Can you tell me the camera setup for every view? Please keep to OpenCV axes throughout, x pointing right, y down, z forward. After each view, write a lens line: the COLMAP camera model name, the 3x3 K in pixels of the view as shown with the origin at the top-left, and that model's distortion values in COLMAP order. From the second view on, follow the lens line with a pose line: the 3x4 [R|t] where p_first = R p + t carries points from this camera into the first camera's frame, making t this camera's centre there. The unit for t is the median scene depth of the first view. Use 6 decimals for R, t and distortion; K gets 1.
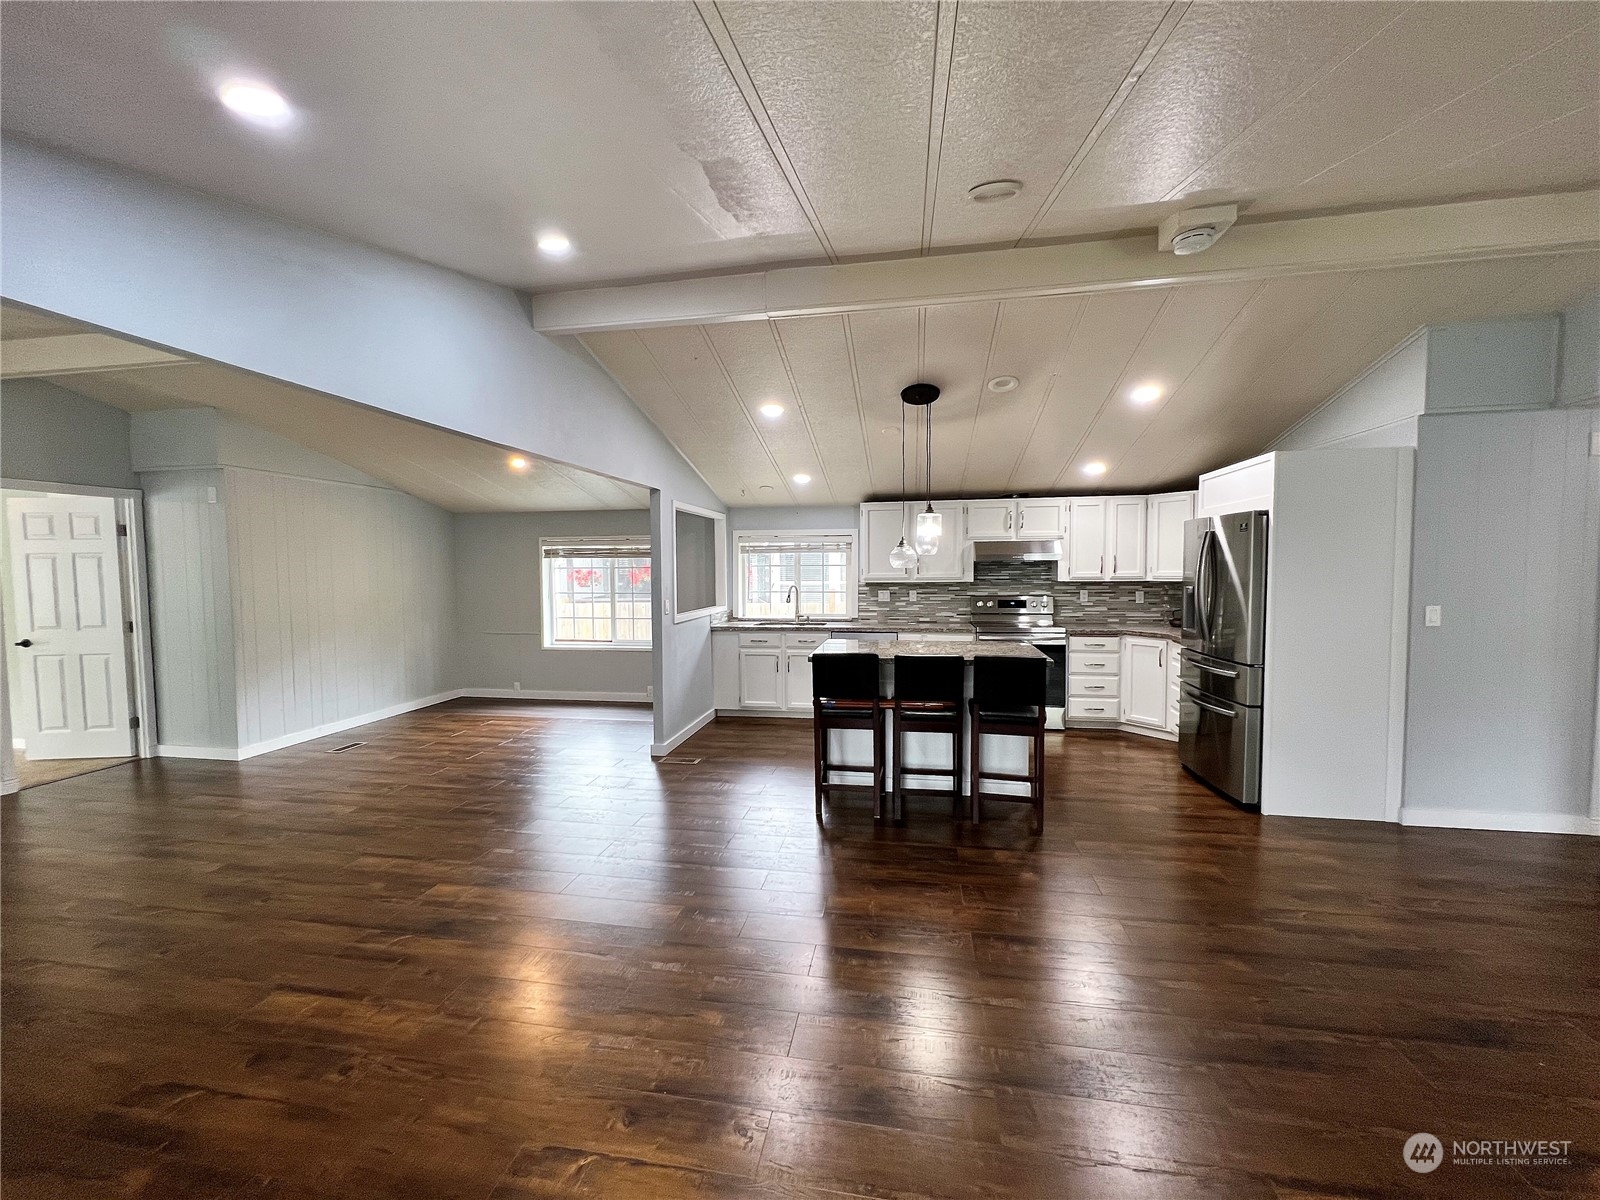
lens RADIAL K [[641.3, 0, 797.4], [0, 641.3, 597.9], [0, 0, 1]] dist [-0.001090, 0.000727]
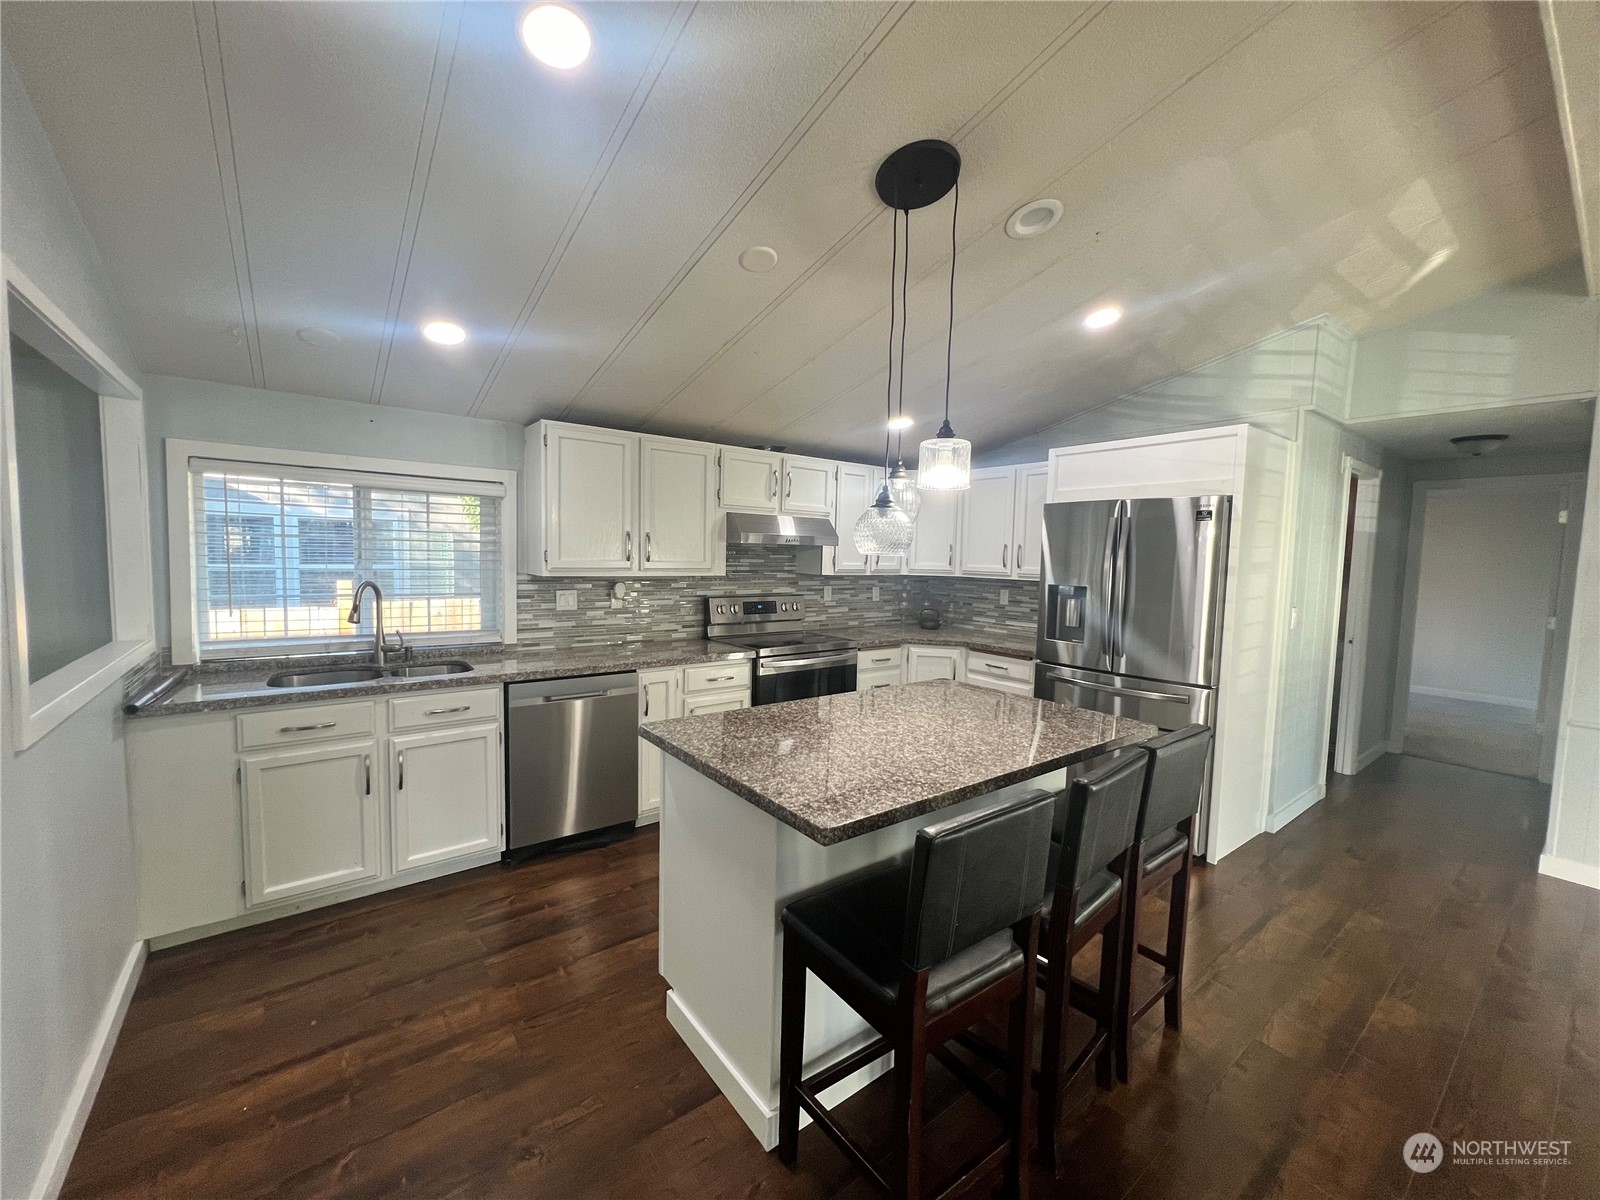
lens RADIAL K [[641.3, 0, 797.4], [0, 641.3, 597.9], [0, 0, 1]] dist [-0.001090, 0.000727]
pose [[0.671761, -0.026676, 0.740288, -0.147051], [0.007555, 0.999546, 0.029163, -0.020778], [-0.740730, -0.013998, 0.671657, 0.517485]]
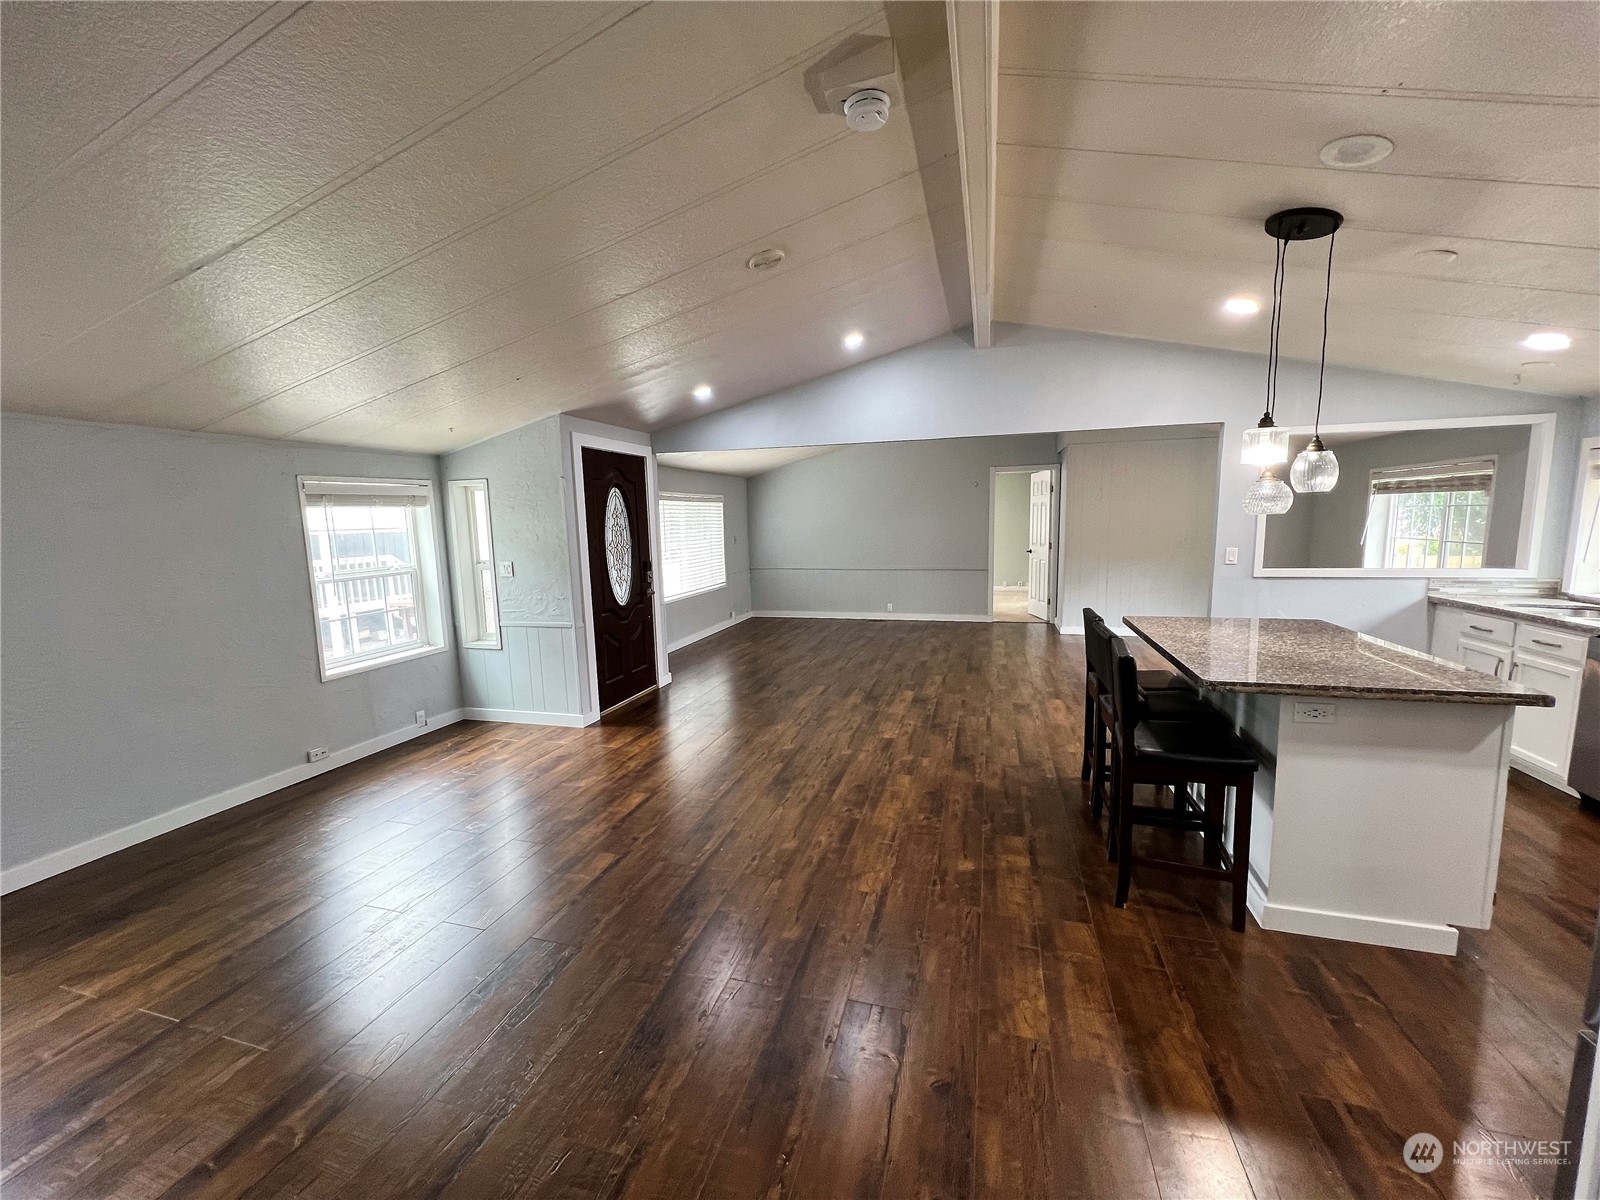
lens RADIAL K [[641.3, 0, 797.4], [0, 641.3, 597.9], [0, 0, 1]] dist [-0.001090, 0.000727]
pose [[-0.102447, 0.135758, -0.985431, 0.601965], [-0.028334, 0.989843, 0.139311, -0.028120], [0.994335, 0.042193, -0.097560, 0.411347]]
